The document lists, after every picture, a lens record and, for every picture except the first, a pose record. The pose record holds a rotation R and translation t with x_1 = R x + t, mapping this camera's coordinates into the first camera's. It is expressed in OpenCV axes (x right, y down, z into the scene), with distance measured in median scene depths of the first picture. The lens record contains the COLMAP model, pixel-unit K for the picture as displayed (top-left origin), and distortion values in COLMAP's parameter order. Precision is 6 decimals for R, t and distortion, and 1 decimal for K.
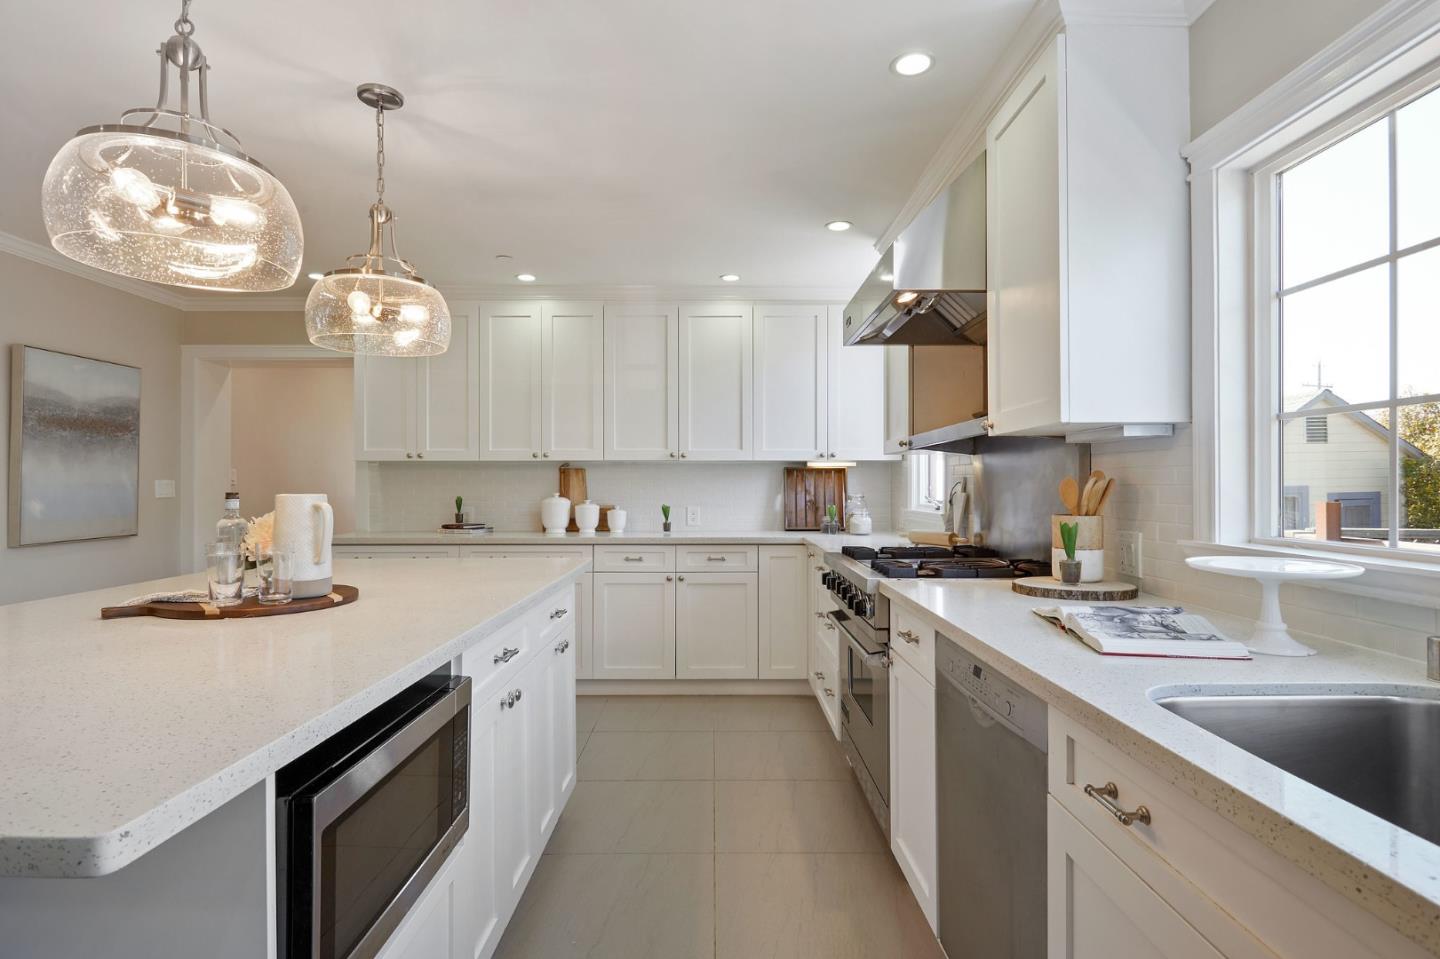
lens RADIAL K [[704.9, 0, 720.0], [0, 704.9, 479.5], [0, 0, 1]] dist [-0.008341, -0.000284]
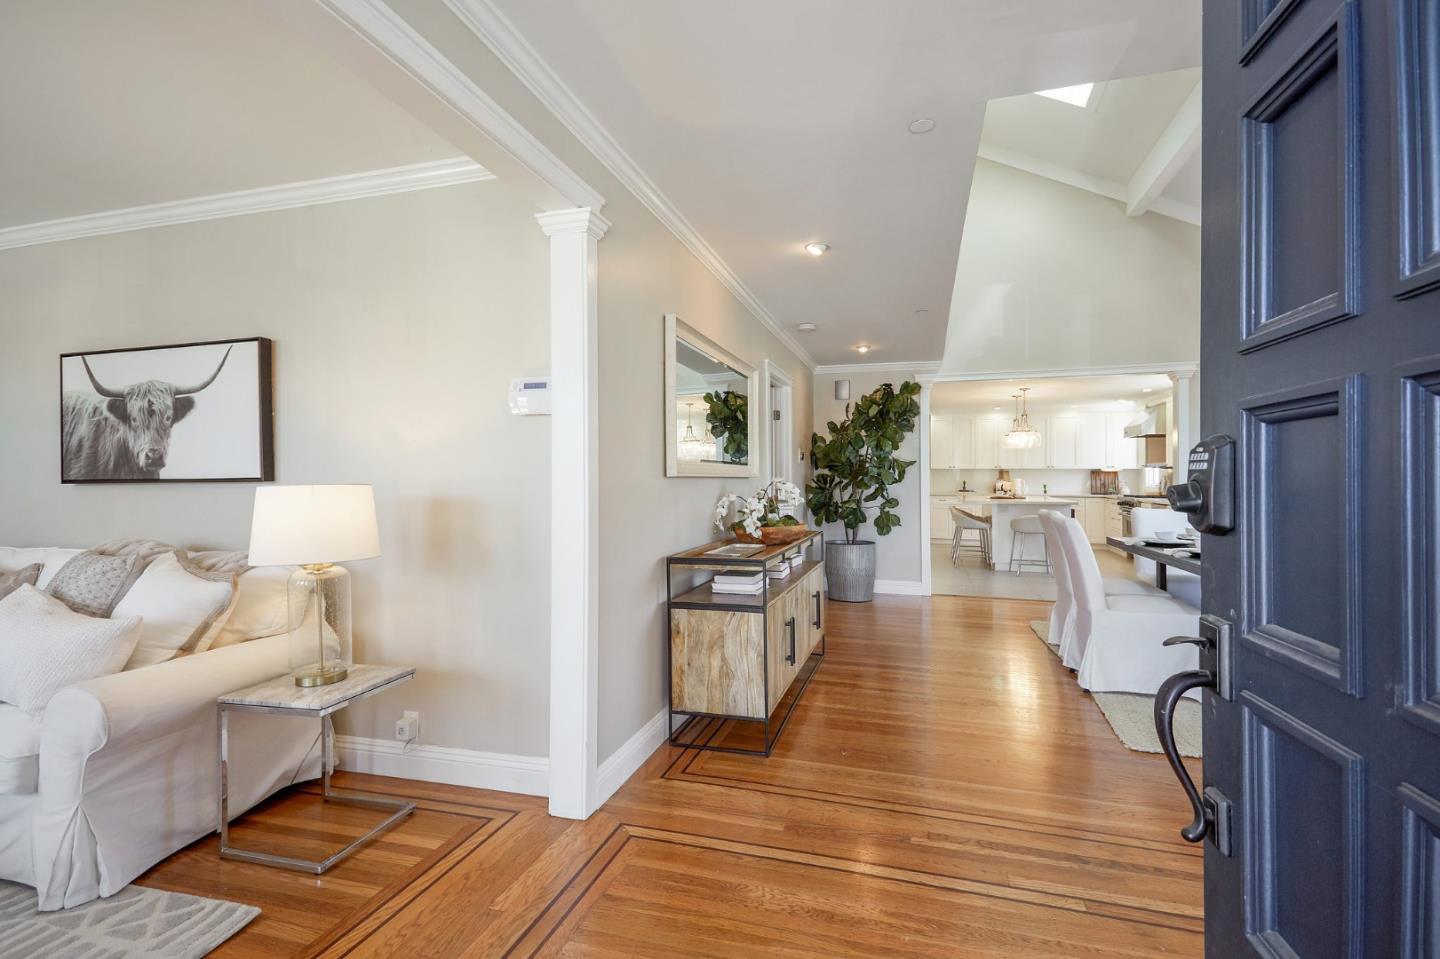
lens RADIAL K [[665.5, 0, 717.3], [0, 665.5, 482.1], [0, 0, 1]] dist [0.064438, -0.030326]
pose [[0.955166, 0.006532, -0.296000, -0.774852], [-0.001642, 0.999858, 0.016768, -0.023924], [0.296068, -0.015530, 0.955041, -2.895219]]
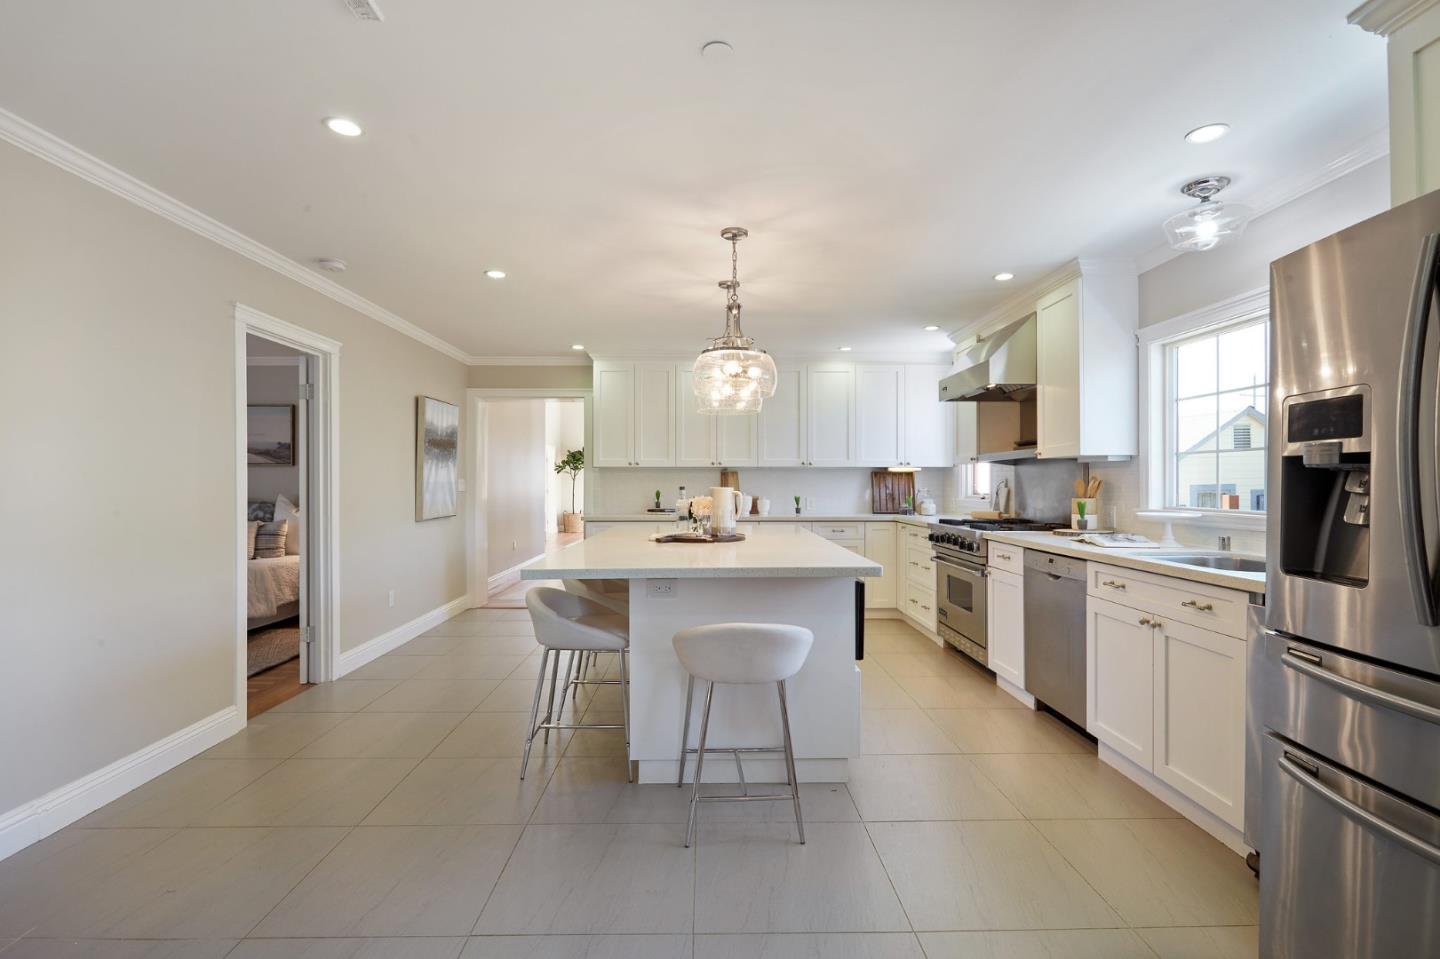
lens RADIAL K [[651.5, 0, 716.6], [0, 651.5, 476.9], [0, 0, 1]] dist [-0.013611, 0.000014]
pose [[0.999969, 0.000968, 0.007790, -0.377805], [-0.000963, 0.999999, -0.000632, -0.006206], [-0.007791, 0.000624, 0.999969, -0.576708]]
